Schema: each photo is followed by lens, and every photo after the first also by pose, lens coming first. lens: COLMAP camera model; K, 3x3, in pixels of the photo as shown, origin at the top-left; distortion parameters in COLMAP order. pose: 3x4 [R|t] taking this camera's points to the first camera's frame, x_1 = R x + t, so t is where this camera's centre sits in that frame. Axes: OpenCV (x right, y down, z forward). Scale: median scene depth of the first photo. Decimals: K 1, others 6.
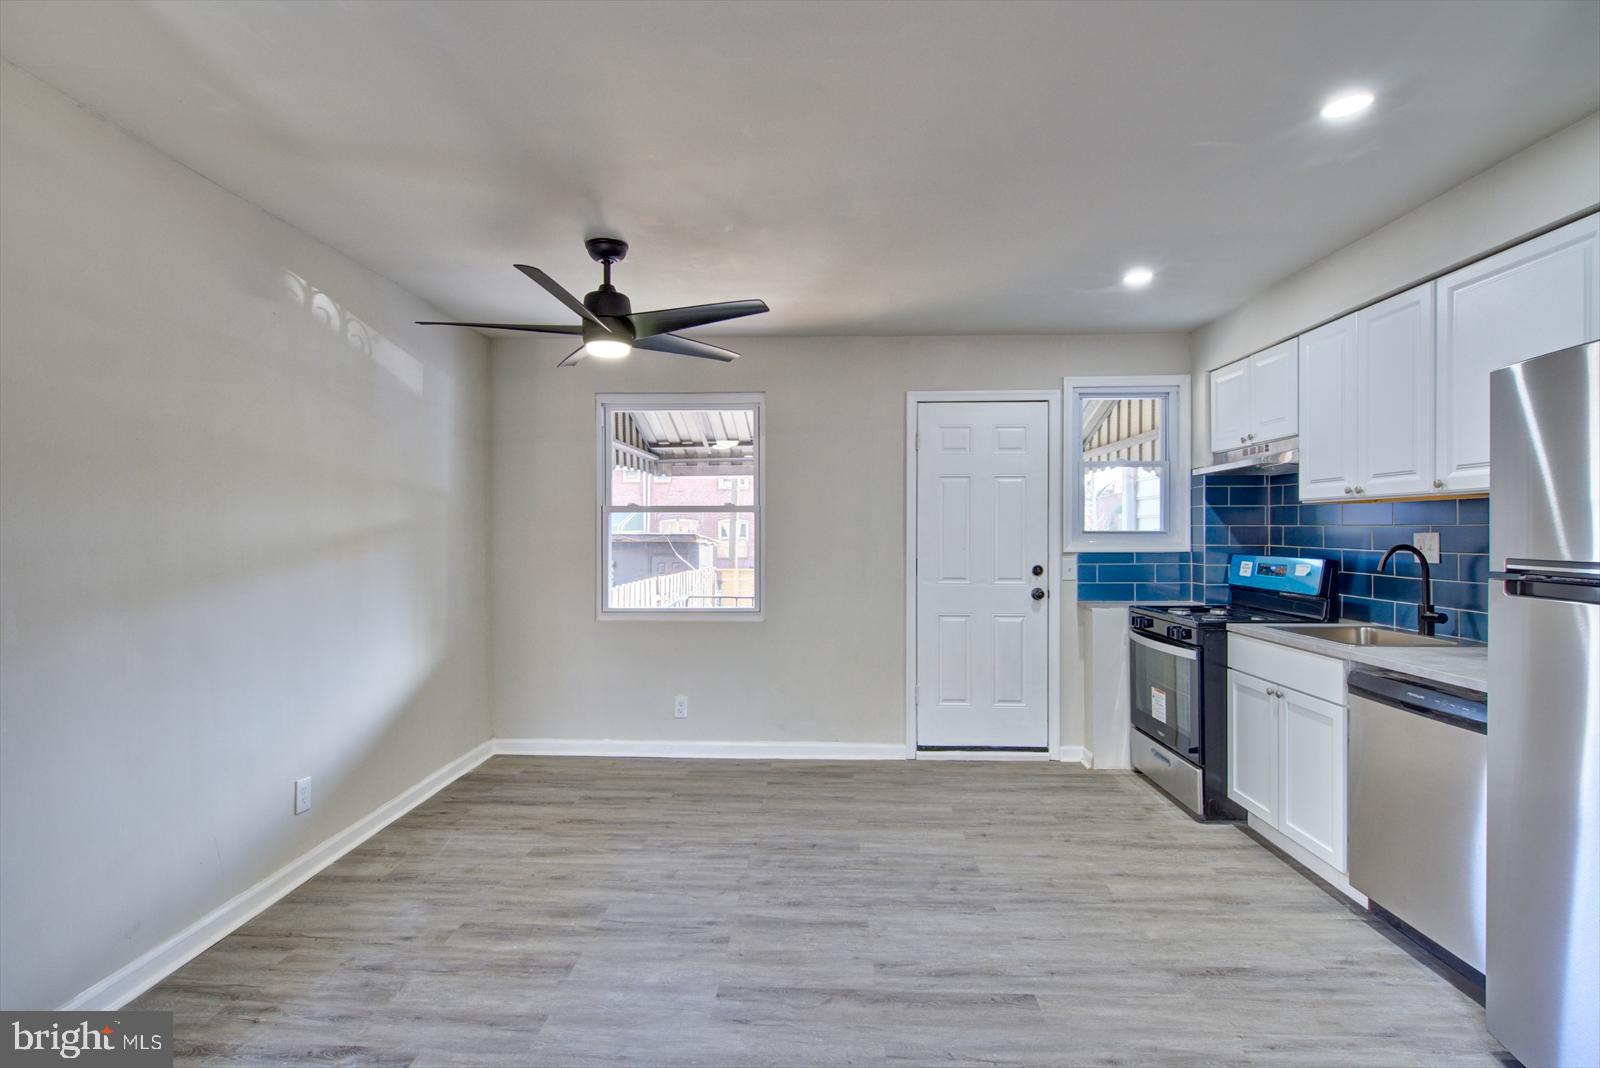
lens RADIAL K [[748.4, 0, 800.0], [0, 748.4, 534.0], [0, 0, 1]] dist [0.002900, -0.001384]
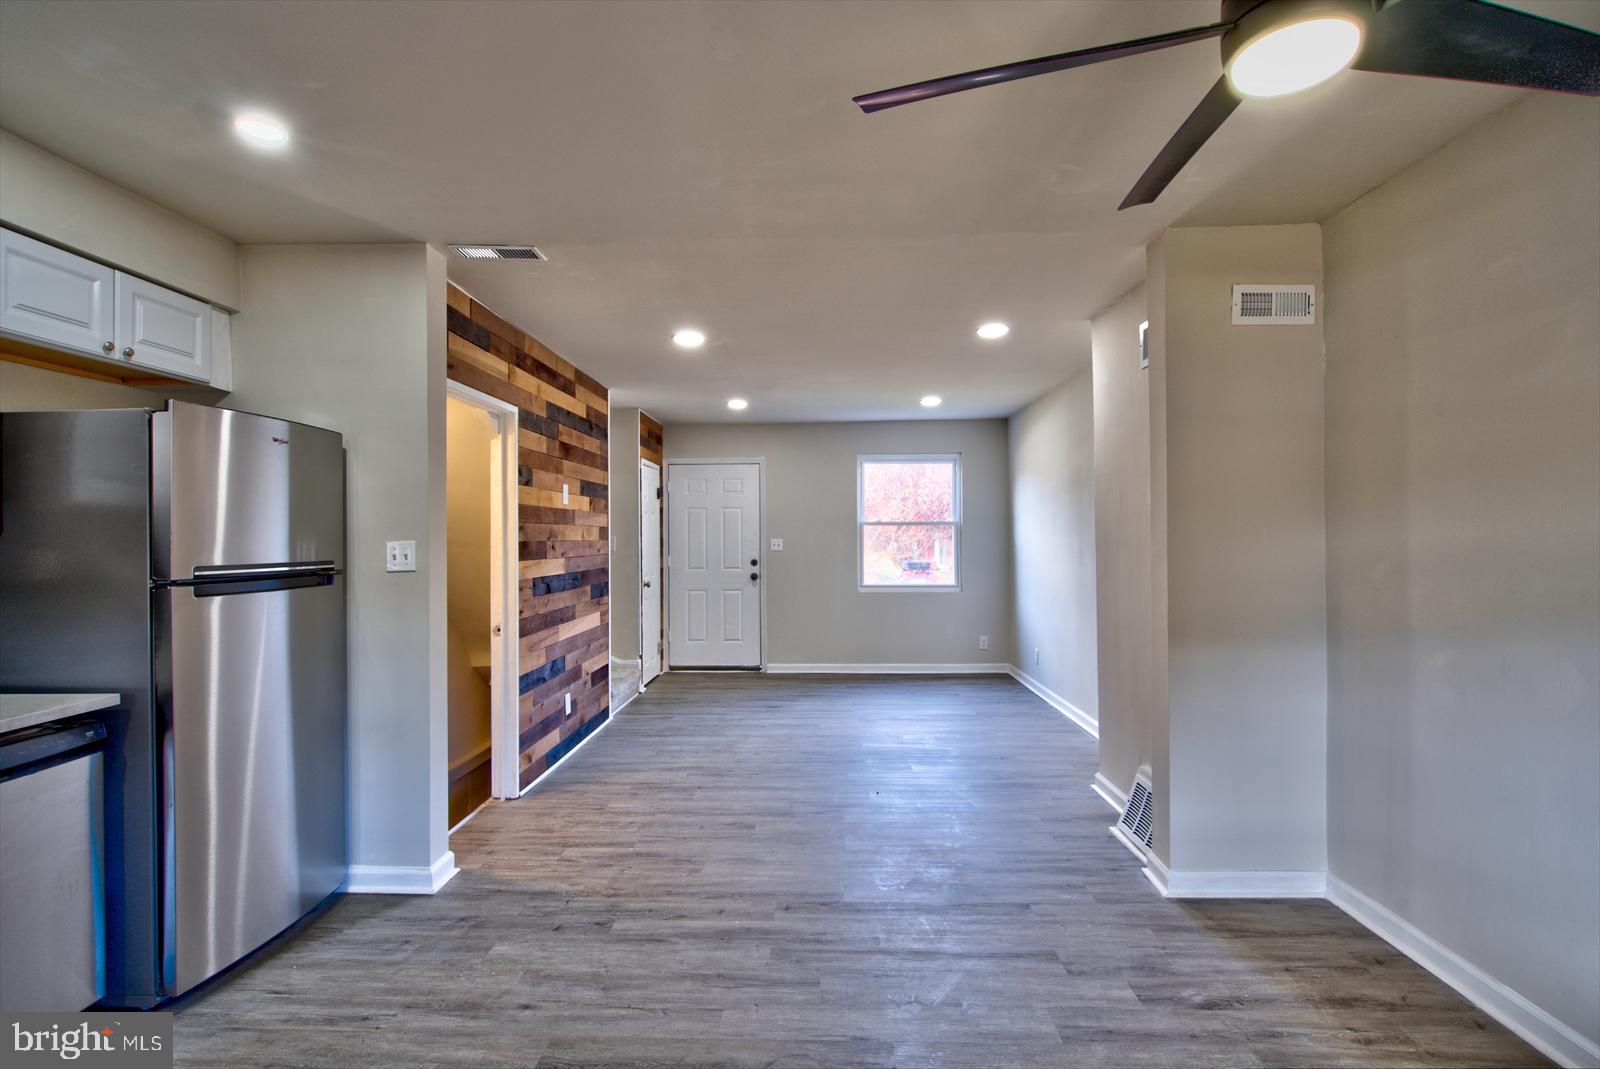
lens RADIAL K [[748.4, 0, 800.0], [0, 748.4, 534.5], [0, 0, 1]] dist [0.002900, -0.001384]
pose [[-0.999941, 0.008570, -0.006724, 0.000896], [0.008556, 0.999961, 0.001980, -0.006254], [0.006741, 0.001922, -0.999975, 1.116758]]
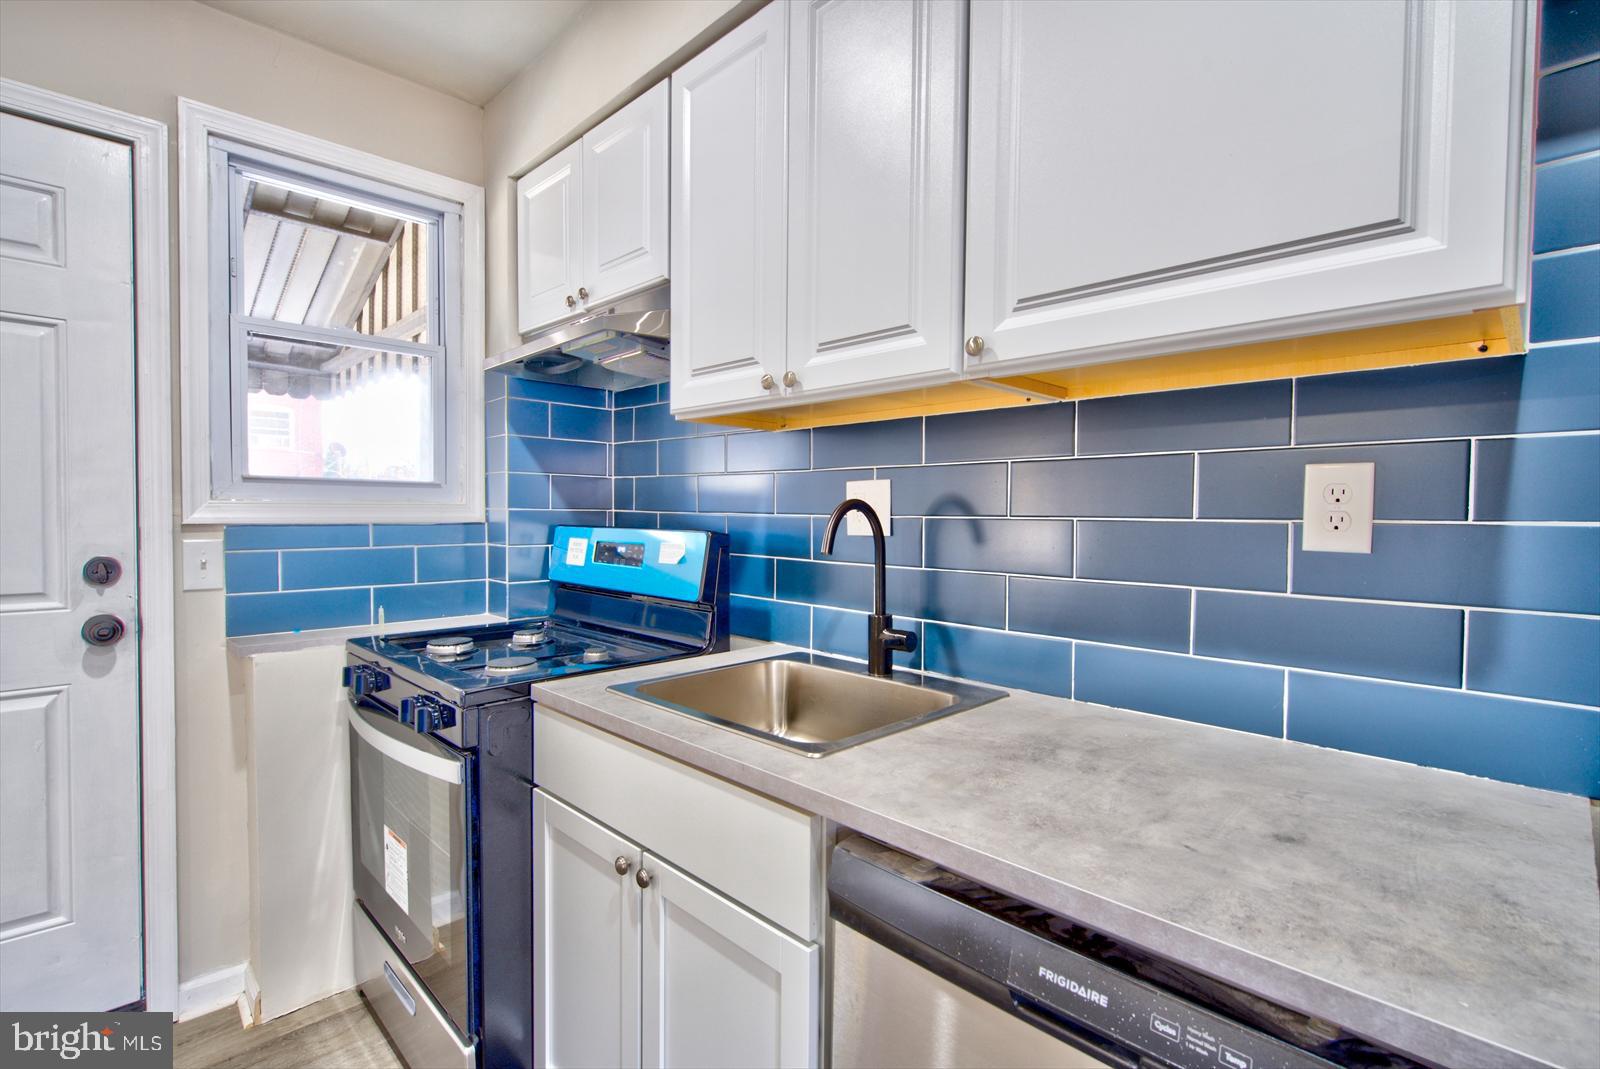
lens RADIAL K [[748.4, 0, 800.0], [0, 748.4, 534.5], [0, 0, 1]] dist [0.002900, -0.001384]
pose [[0.684951, -0.013758, 0.728459, 0.339555], [-0.007496, 0.999636, 0.025928, 0.020195], [-0.728551, -0.023220, 0.684598, 0.557383]]
